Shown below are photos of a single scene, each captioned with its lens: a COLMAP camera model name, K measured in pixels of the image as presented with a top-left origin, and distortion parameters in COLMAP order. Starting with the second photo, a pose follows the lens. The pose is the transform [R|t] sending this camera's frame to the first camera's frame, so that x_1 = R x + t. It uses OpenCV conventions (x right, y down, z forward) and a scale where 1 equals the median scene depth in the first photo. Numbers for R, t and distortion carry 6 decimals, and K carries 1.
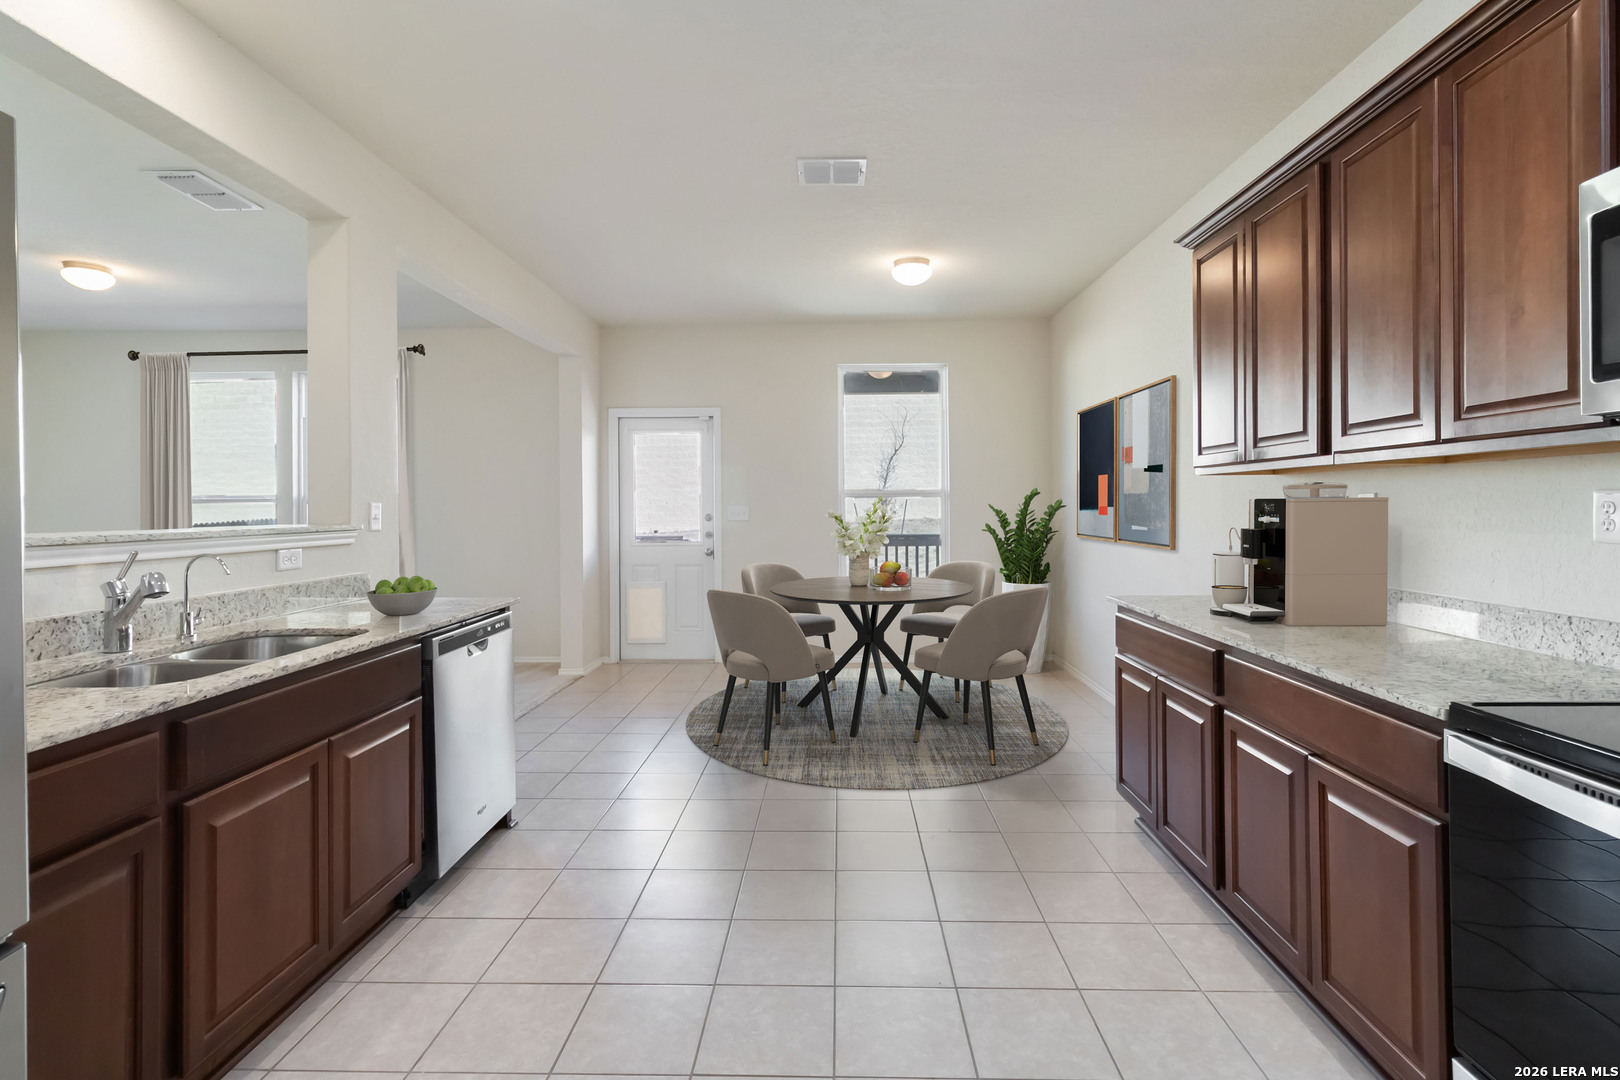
lens RADIAL K [[759.8, 0, 829.6], [0, 759.8, 507.7], [0, 0, 1]] dist [-0.003490, 0.001405]
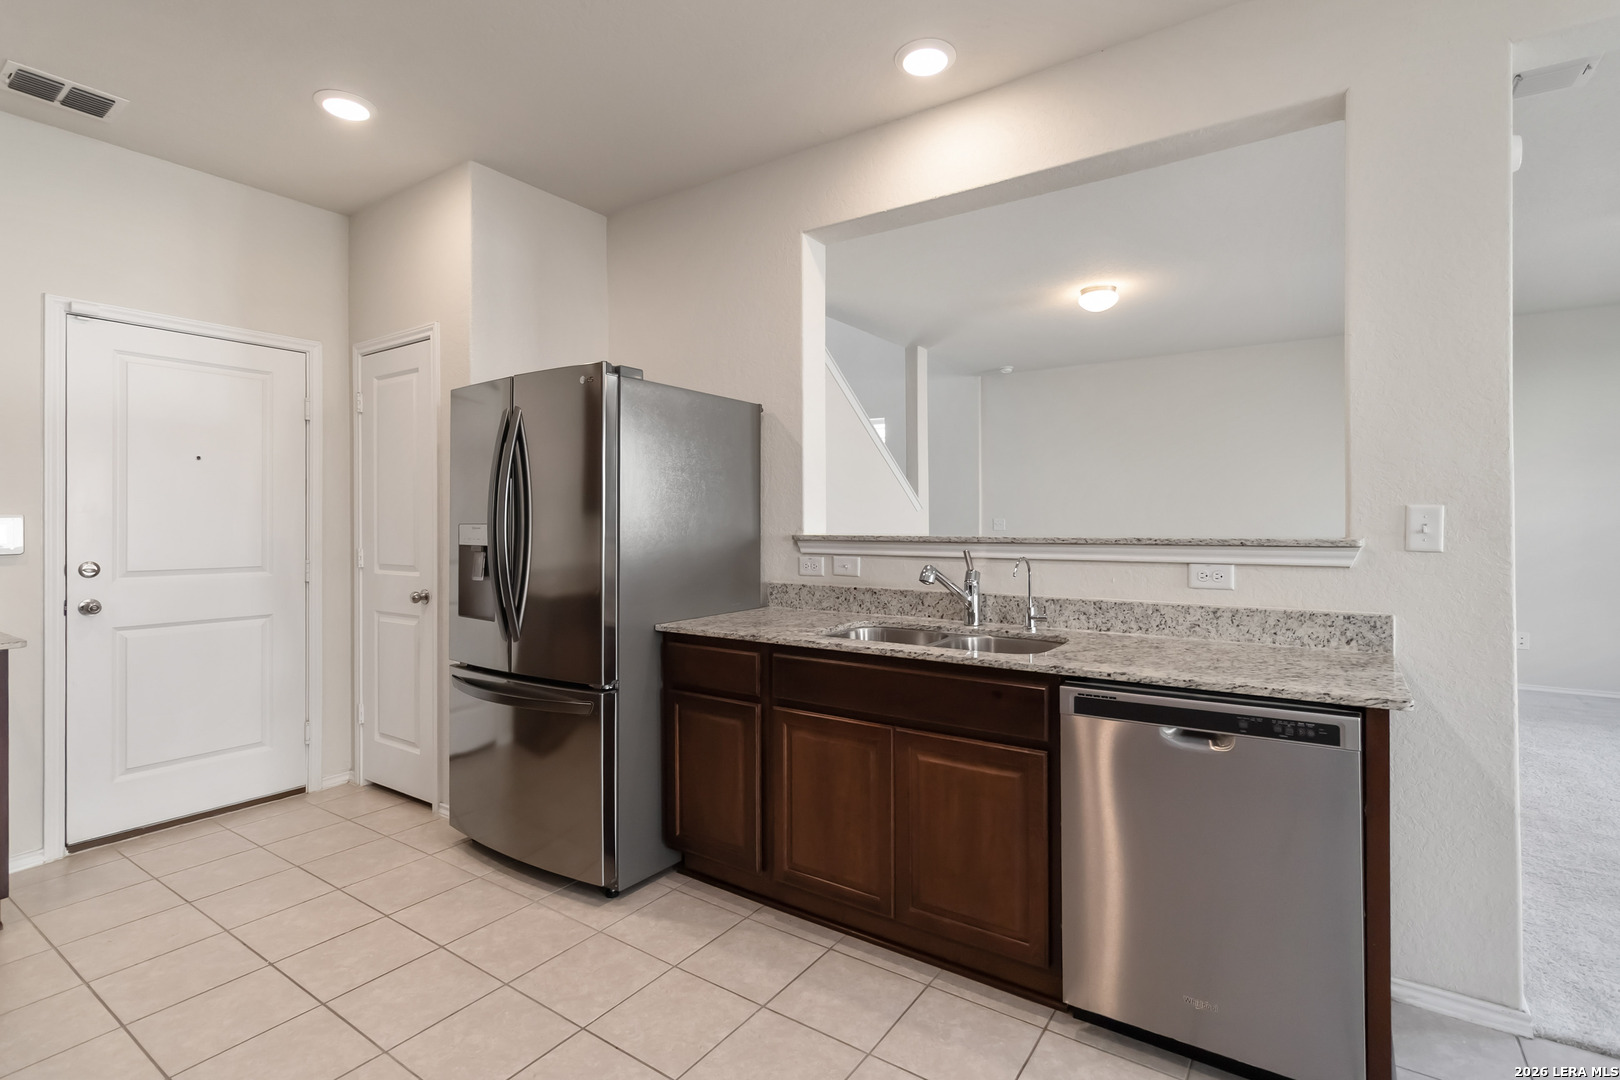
lens RADIAL K [[759.8, 0, 825.6], [0, 759.8, 522.0], [0, 0, 1]] dist [-0.003490, 0.001405]
pose [[-0.550506, 0.008867, -0.834784, 0.258204], [0.006419, 0.999959, 0.006388, -0.000605], [0.834807, -0.001842, -0.550540, 1.257536]]
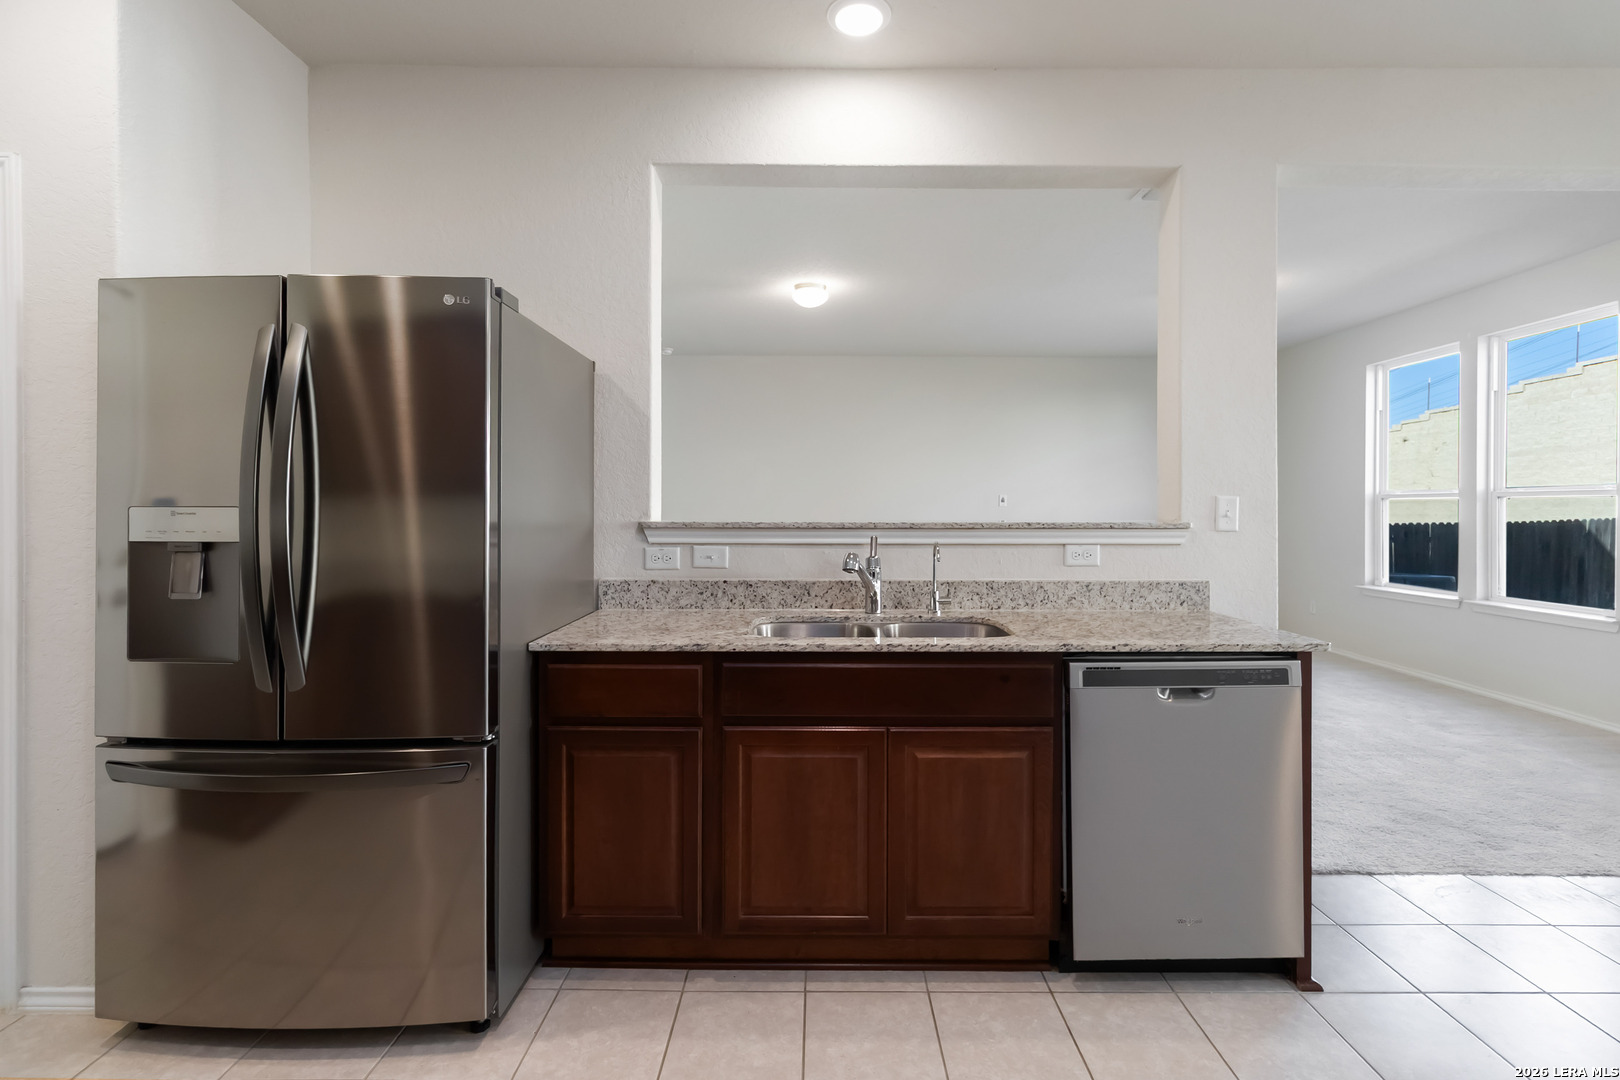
lens RADIAL K [[759.8, 0, 823.8], [0, 759.8, 509.5], [0, 0, 1]] dist [-0.003490, 0.001405]
pose [[0.009773, 0.010396, -0.999898, 0.297398], [-0.002680, 0.999943, 0.010370, -0.000101], [0.999949, 0.002578, 0.009800, 0.747340]]
